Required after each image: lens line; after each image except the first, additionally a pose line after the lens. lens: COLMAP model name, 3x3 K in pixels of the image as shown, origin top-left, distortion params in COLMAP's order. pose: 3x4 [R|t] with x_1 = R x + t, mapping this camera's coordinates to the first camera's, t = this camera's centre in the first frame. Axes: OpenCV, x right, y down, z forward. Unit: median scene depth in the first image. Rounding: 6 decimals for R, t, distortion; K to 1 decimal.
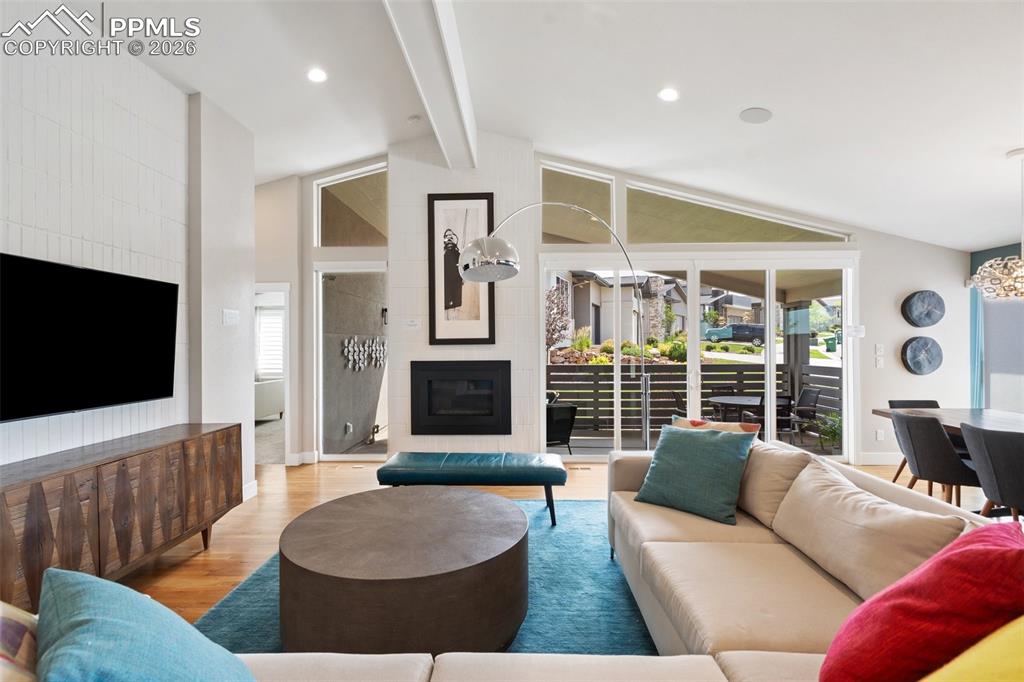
lens RADIAL K [[470.0, 0, 503.4], [0, 470.0, 342.7], [0, 0, 1]] dist [-0.003778, 0.000902]
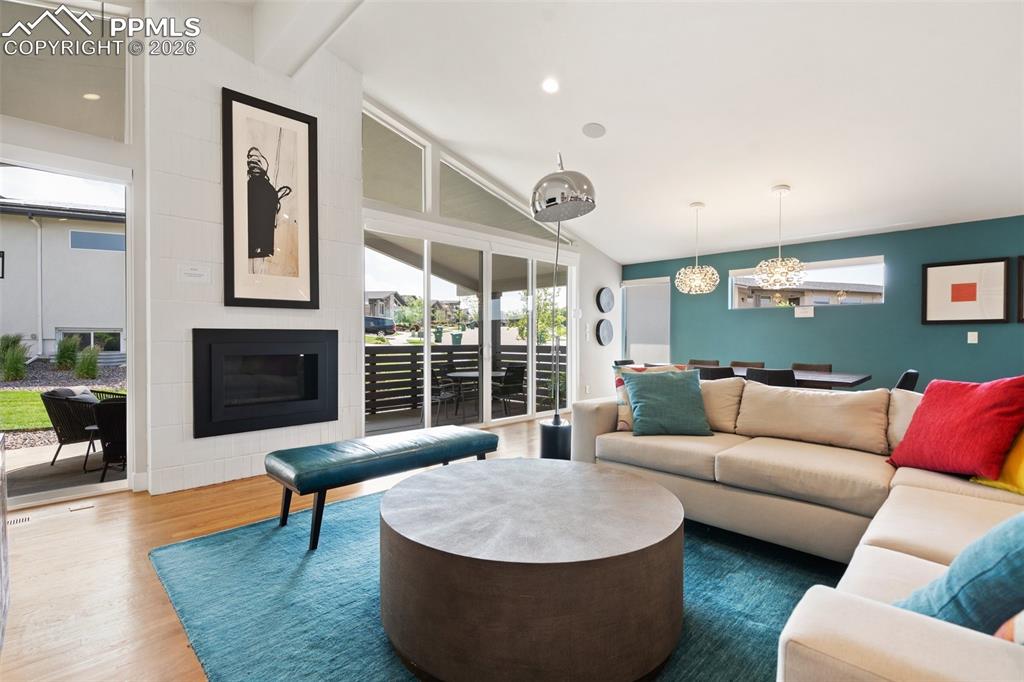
lens RADIAL K [[470.0, 0, 510.3], [0, 470.0, 343.3], [0, 0, 1]] dist [-0.003778, 0.000902]
pose [[0.688072, -0.001721, 0.725641, -0.364228], [-0.009028, 0.999899, 0.010933, 0.048177], [-0.725586, -0.014074, 0.687987, 0.208050]]
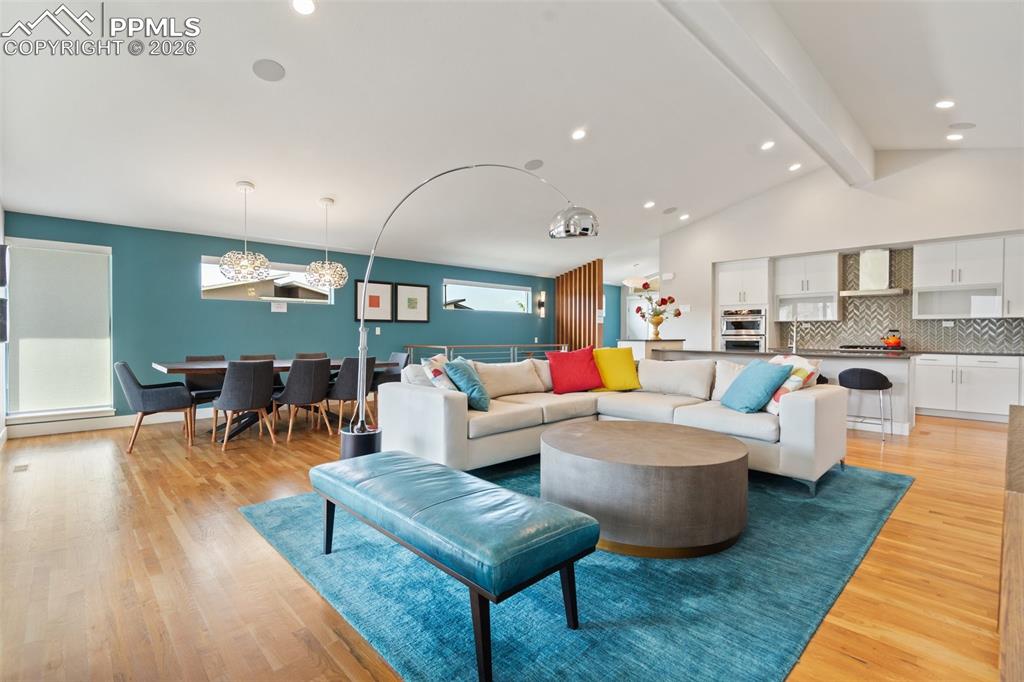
lens RADIAL K [[470.0, 0, 504.1], [0, 470.0, 338.9], [0, 0, 1]] dist [-0.003778, 0.000902]
pose [[-0.708032, -0.008824, 0.706125, -0.360565], [-0.005061, 0.999960, 0.007422, 0.050923], [-0.706162, 0.001681, -0.708048, 0.948100]]
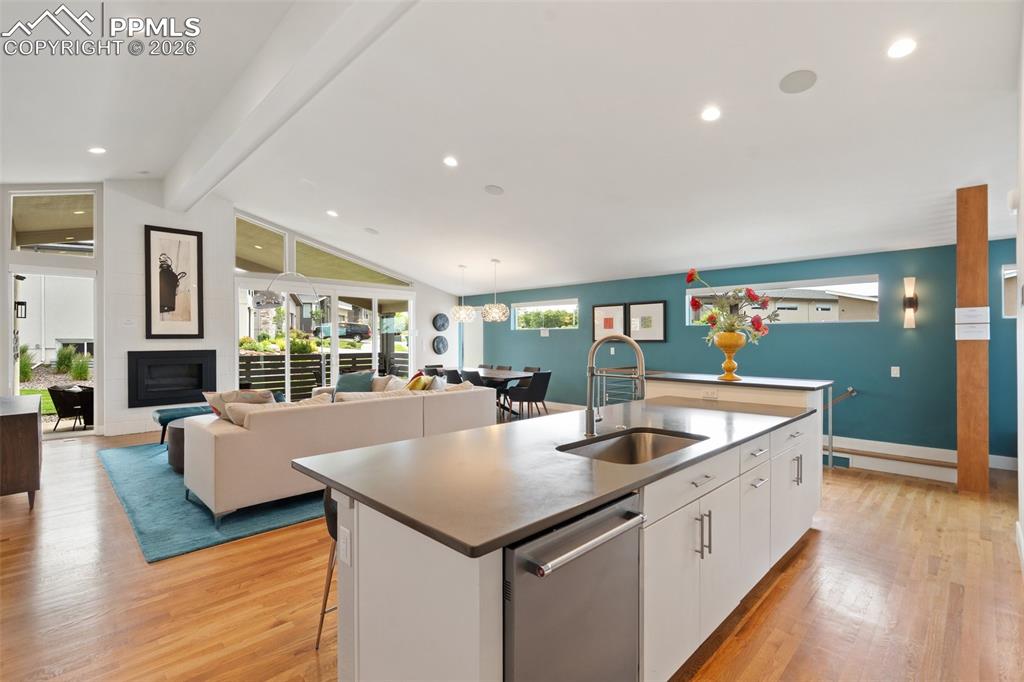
lens RADIAL K [[470.0, 0, 506.4], [0, 470.0, 339.6], [0, 0, 1]] dist [-0.003778, 0.000902]
pose [[0.690047, 0.003048, 0.723758, -0.405234], [-0.003938, 0.999992, -0.000457, 0.003238], [-0.723754, -0.002535, 0.690054, -0.637587]]
